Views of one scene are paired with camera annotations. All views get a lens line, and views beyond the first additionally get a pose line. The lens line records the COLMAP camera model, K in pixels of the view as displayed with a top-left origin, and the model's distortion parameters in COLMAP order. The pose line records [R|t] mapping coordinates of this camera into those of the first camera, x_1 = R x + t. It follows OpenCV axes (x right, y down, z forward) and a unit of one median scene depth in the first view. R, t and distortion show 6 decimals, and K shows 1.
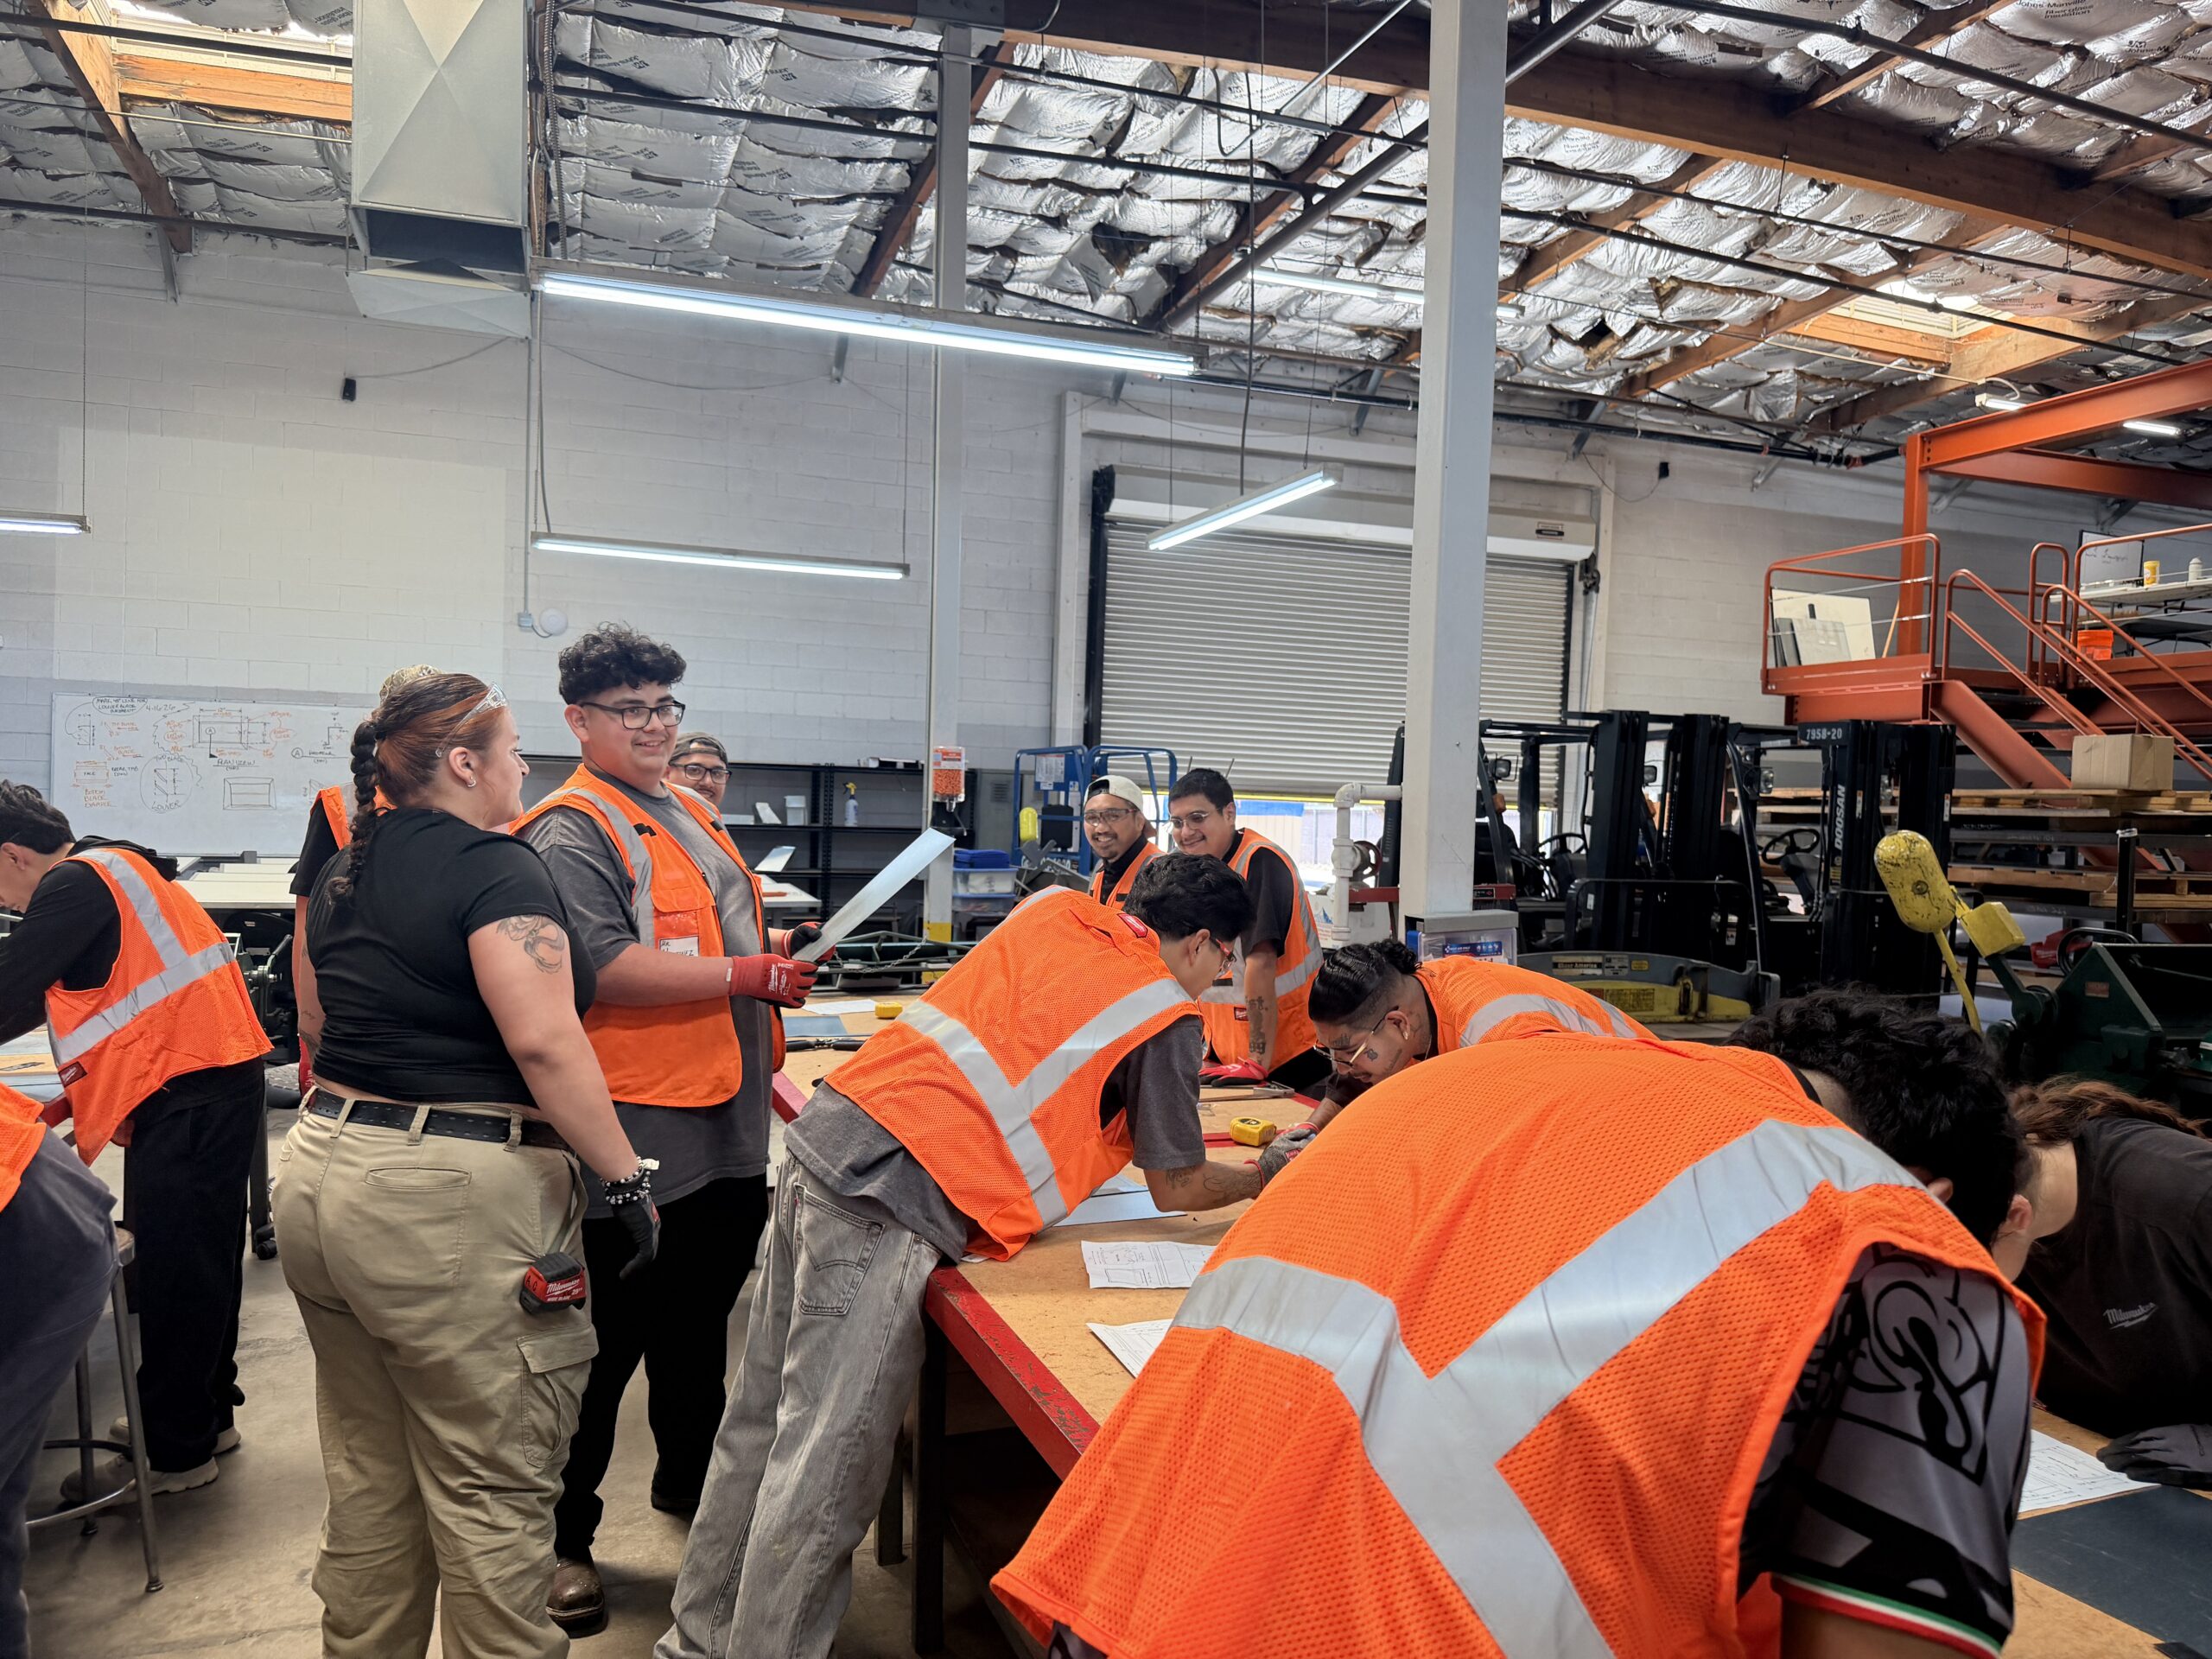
lens RADIAL K [[1572.0, 0, 1097.2], [0, 1572.0, 837.0], [0, 0, 1]] dist [0.010113, -0.014526]
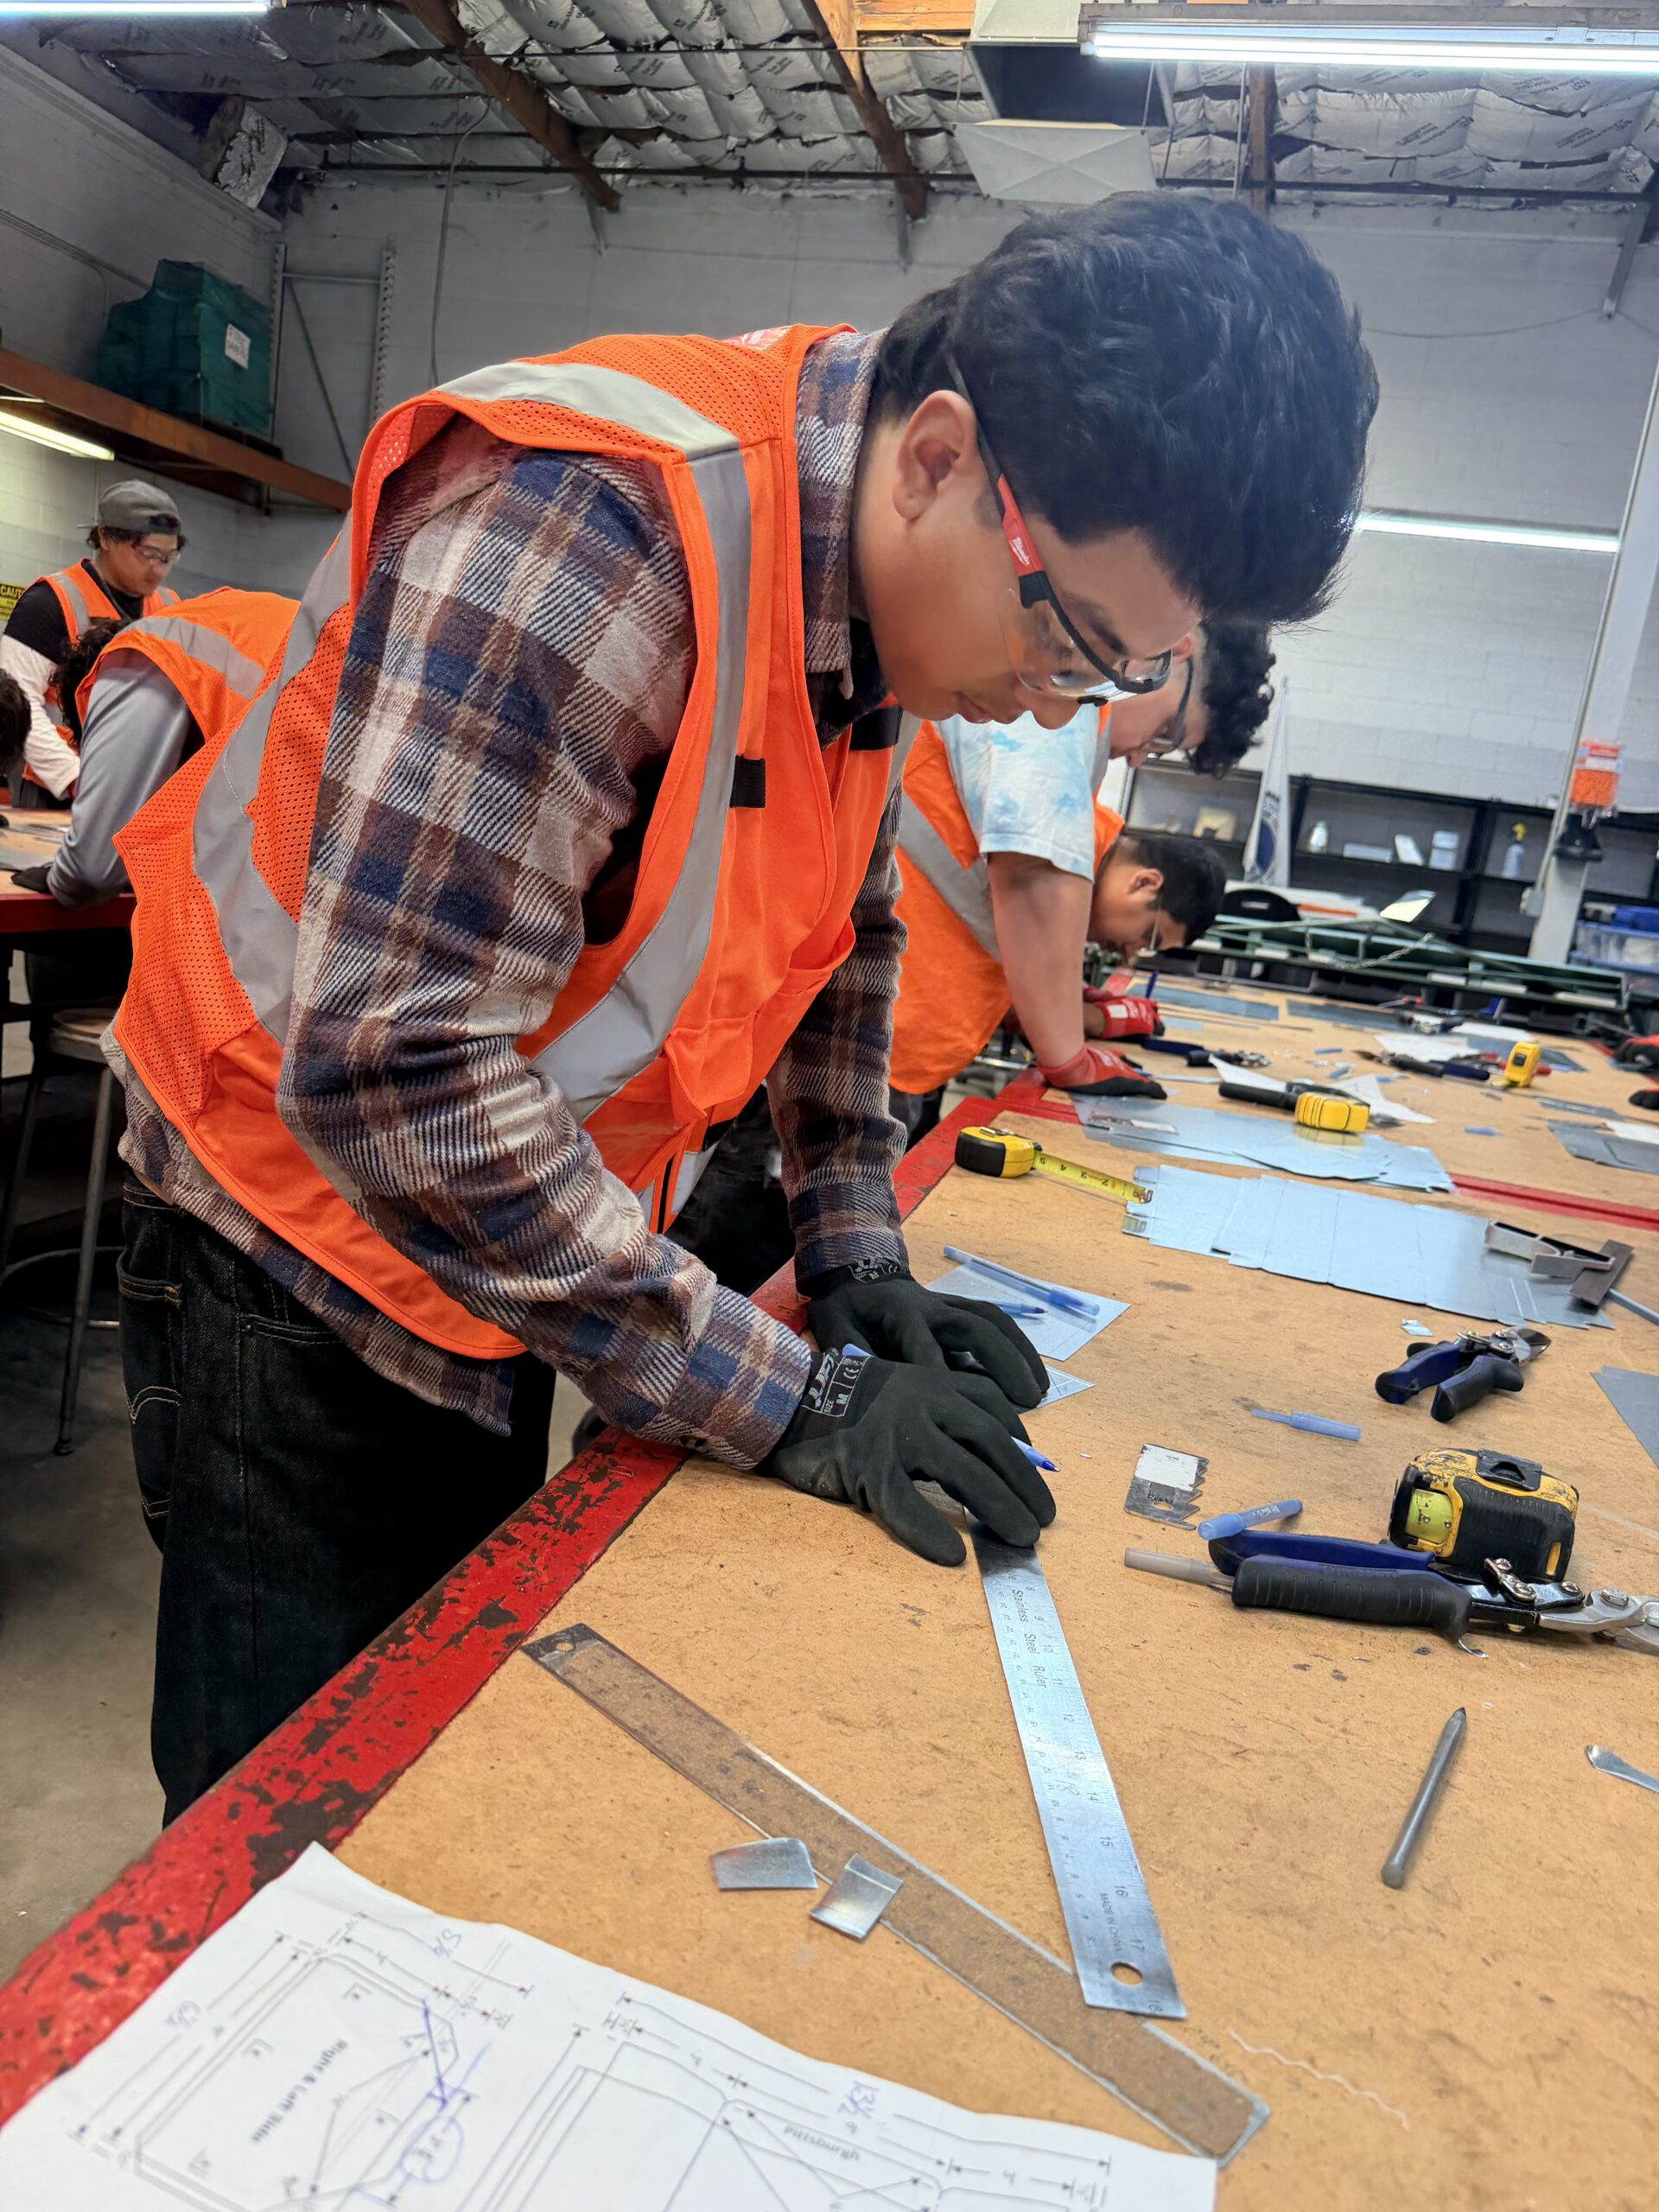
lens RADIAL K [[1572.0, 0, 832.2], [0, 1572.0, 1109.5], [0, 0, 1]] dist [0.010113, -0.014526]
pose [[0.813914, 0.198796, -0.545916, 0.032864], [-0.131099, 0.978246, 0.160772, 0.026806], [0.566002, -0.059286, 0.822270, 0.102028]]
